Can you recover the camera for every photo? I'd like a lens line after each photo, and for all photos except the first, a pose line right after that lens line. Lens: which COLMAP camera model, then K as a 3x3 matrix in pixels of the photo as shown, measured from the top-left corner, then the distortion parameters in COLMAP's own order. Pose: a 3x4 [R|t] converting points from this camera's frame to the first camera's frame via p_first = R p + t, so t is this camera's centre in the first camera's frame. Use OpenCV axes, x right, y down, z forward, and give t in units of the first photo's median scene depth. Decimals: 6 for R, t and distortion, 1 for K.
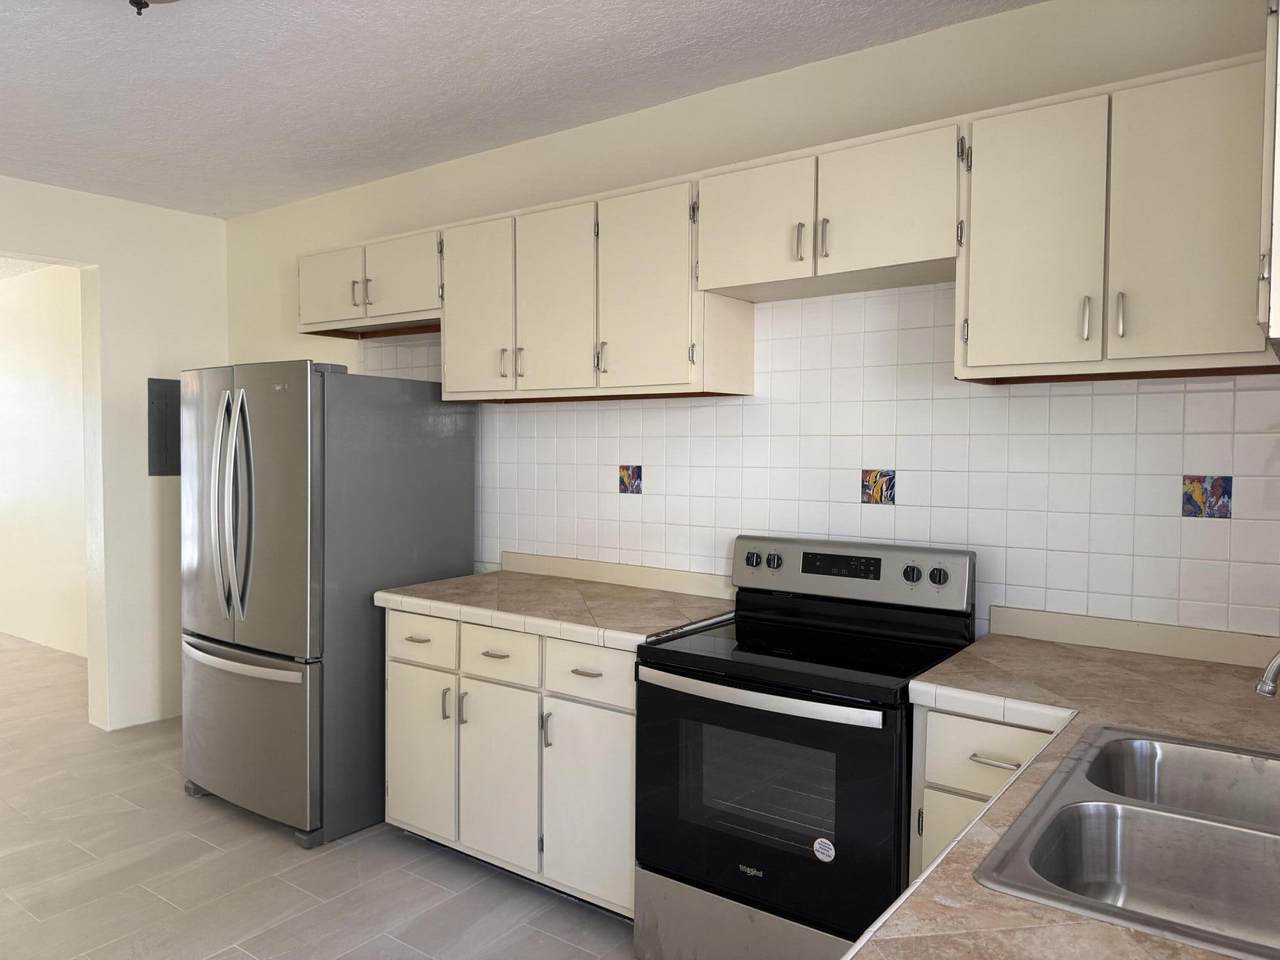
lens RADIAL K [[906.4, 0, 630.9], [0, 906.4, 481.9], [0, 0, 1]] dist [0.057868, -0.043991]
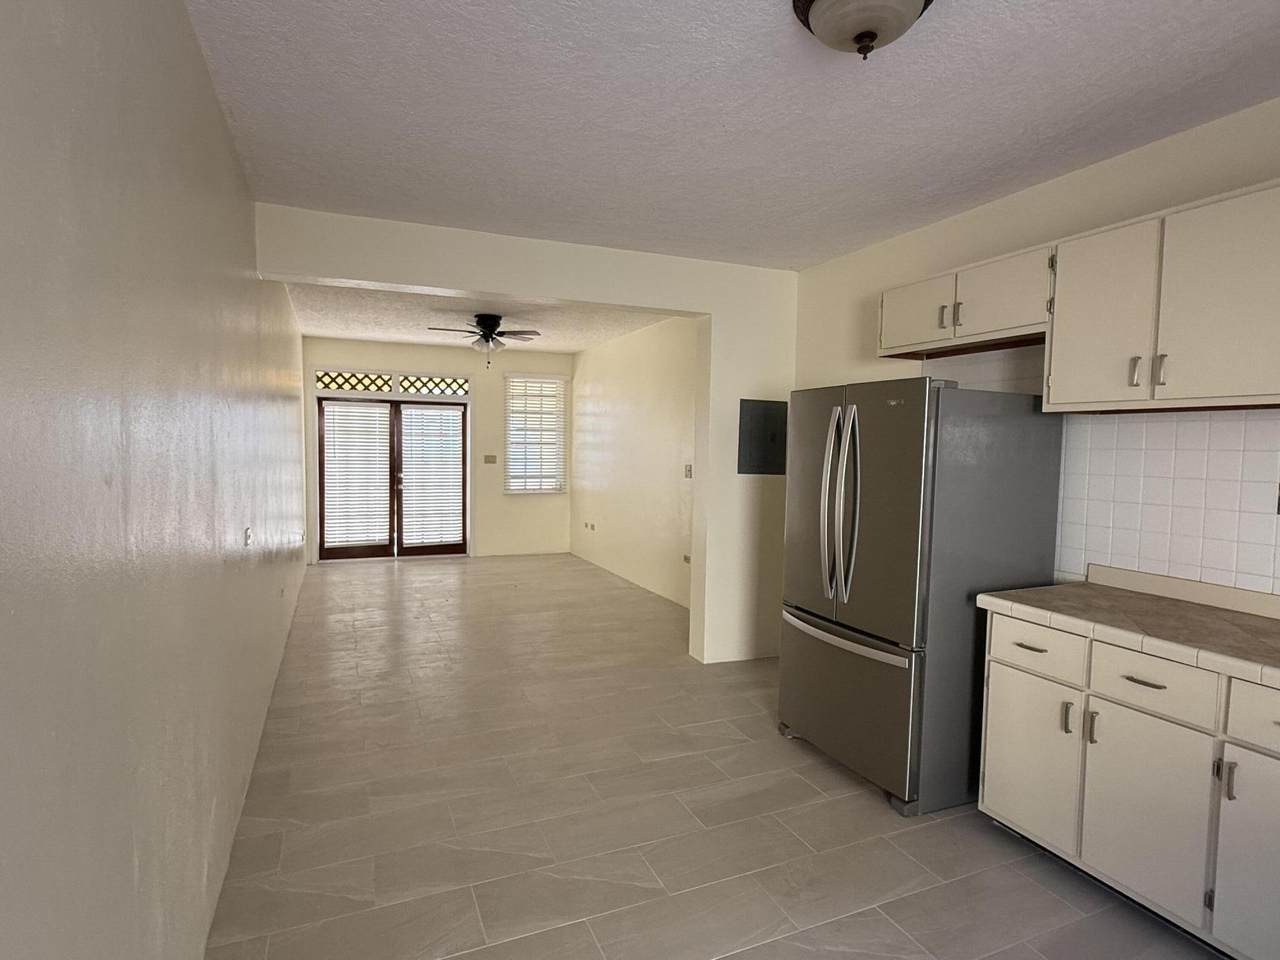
lens RADIAL K [[689.1, 0, 646.9], [0, 689.1, 481.5], [0, 0, 1]] dist [-0.000867, 0.001946]
pose [[0.873567, 0.038662, -0.485166, -0.252883], [-0.035931, 0.999243, 0.014932, -0.008440], [0.485375, 0.004388, 0.874295, 0.122717]]
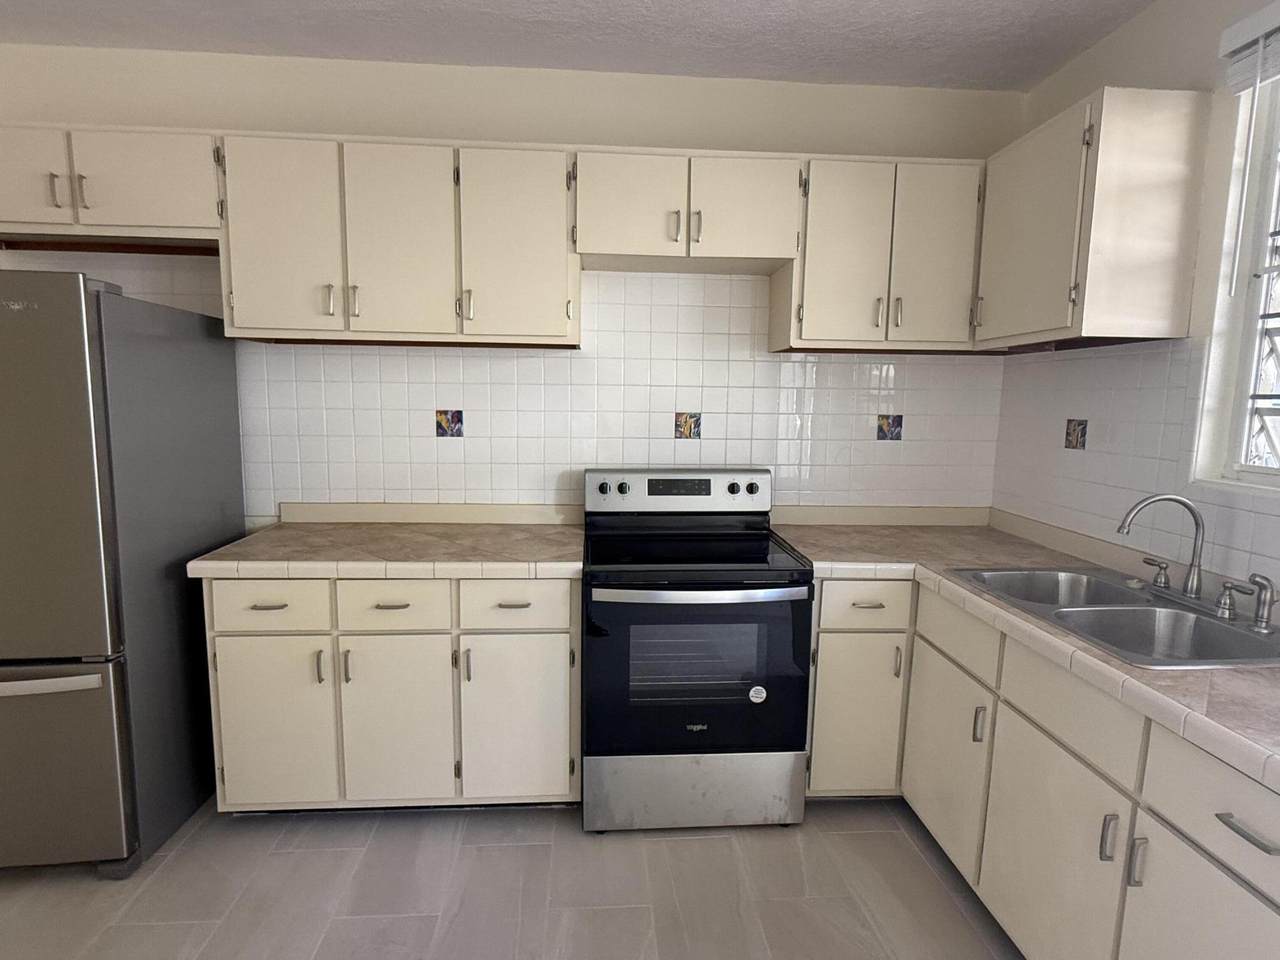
lens RADIAL K [[689.1, 0, 641.3], [0, 689.1, 484.5], [0, 0, 1]] dist [-0.000867, 0.001946]
pose [[0.753155, -0.075907, 0.653449, -0.407677], [0.015479, 0.995090, 0.097752, -0.007632], [-0.657661, -0.063508, 0.750632, 0.265589]]
